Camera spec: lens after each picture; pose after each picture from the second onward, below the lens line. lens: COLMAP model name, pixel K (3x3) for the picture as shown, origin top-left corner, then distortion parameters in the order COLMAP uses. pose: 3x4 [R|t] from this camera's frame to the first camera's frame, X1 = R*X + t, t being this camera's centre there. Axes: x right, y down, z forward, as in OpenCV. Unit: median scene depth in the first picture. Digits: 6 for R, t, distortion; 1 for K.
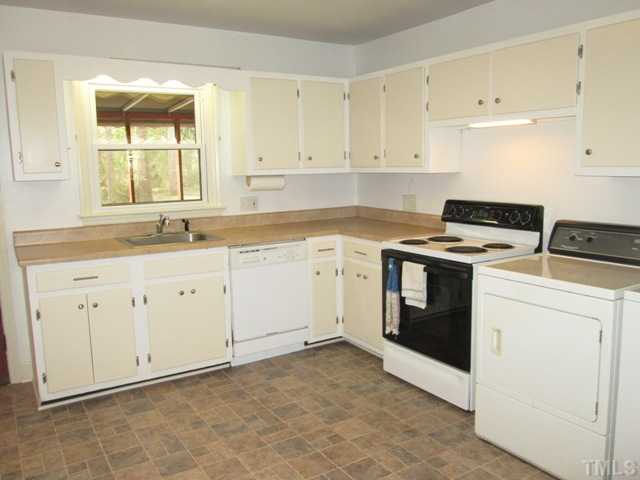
lens RADIAL K [[532.9, 0, 316.3], [0, 532.9, 238.0], [0, 0, 1]] dist [-0.035994, 0.004714]
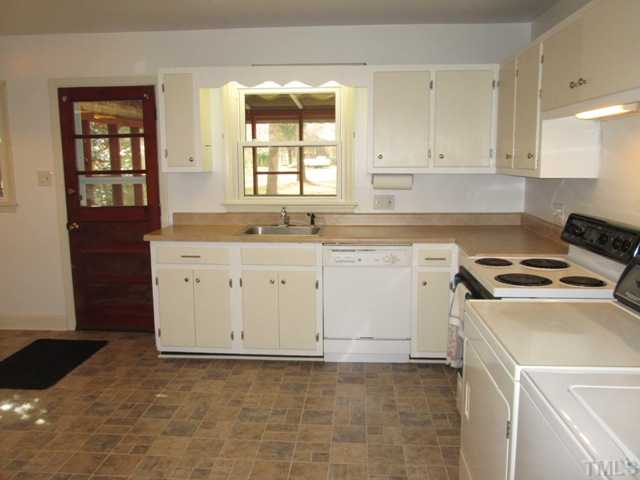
lens RADIAL K [[532.9, 0, 316.3], [0, 532.9, 238.0], [0, 0, 1]] dist [-0.035994, 0.004714]
pose [[0.808101, 0.103700, -0.579844, 0.405963], [-0.091866, 0.994524, 0.049832, -0.043054], [0.581836, 0.012998, 0.813202, 0.166686]]
